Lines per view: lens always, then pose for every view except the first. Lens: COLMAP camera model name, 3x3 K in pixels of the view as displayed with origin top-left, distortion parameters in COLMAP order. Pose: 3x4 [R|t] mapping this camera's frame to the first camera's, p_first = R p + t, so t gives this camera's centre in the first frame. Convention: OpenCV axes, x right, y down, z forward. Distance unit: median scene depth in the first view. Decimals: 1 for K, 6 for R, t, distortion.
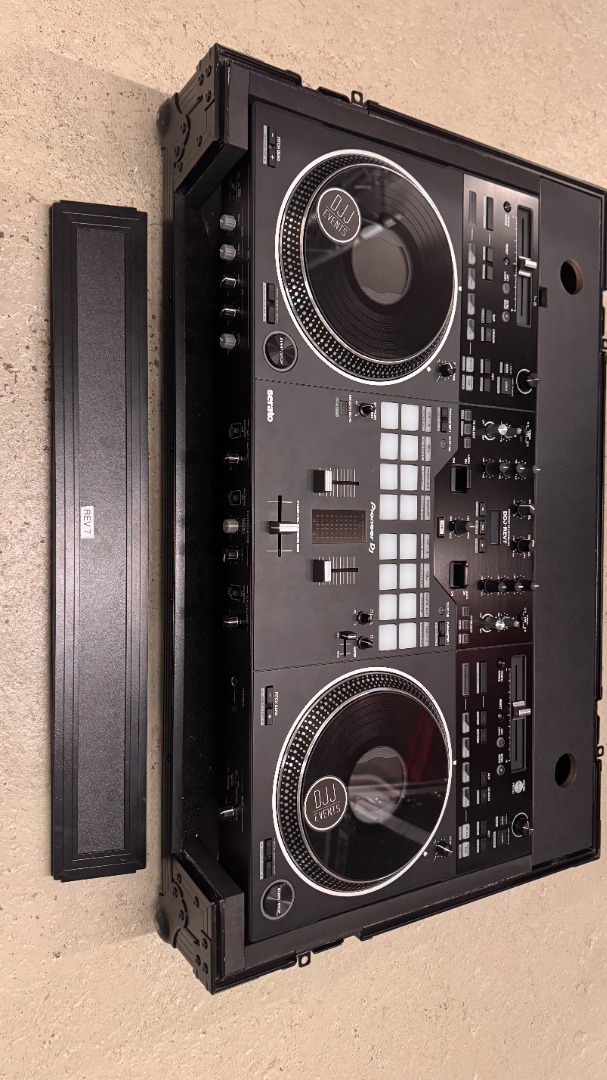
lens RADIAL K [[717.2, 0, 303.5], [0, 717.2, 540.0], [0, 0, 1]] dist [0.163816, -0.192632]
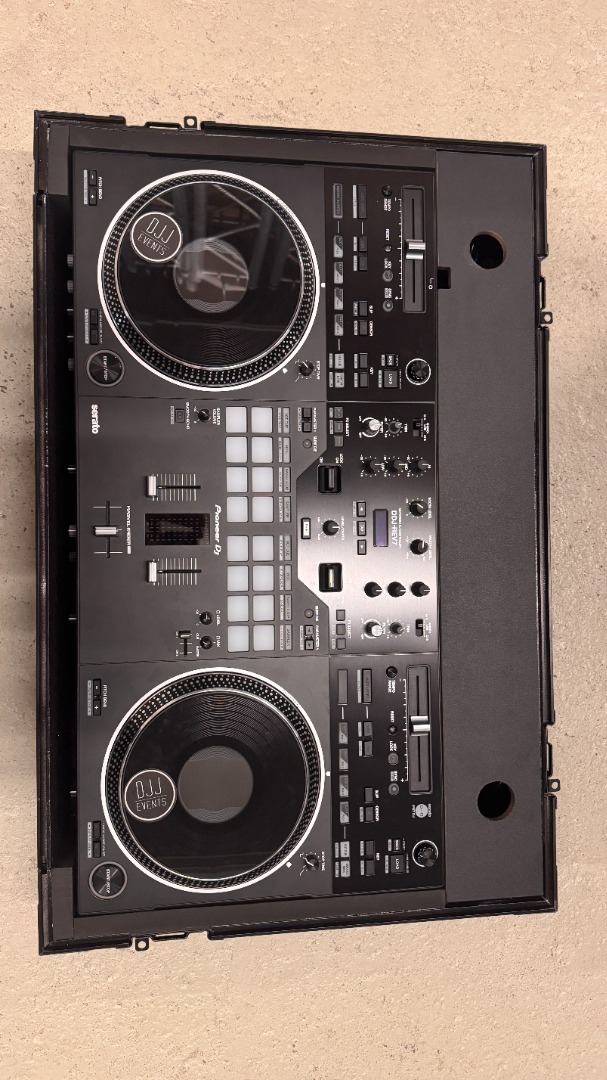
lens RADIAL K [[717.2, 0, 303.5], [0, 717.2, 540.0], [0, 0, 1]] dist [0.163816, -0.192632]
pose [[0.918453, -0.020687, -0.394990, 0.563665], [0.008879, 0.999458, -0.031699, 0.028057], [0.395432, 0.025607, 0.918138, 0.102237]]
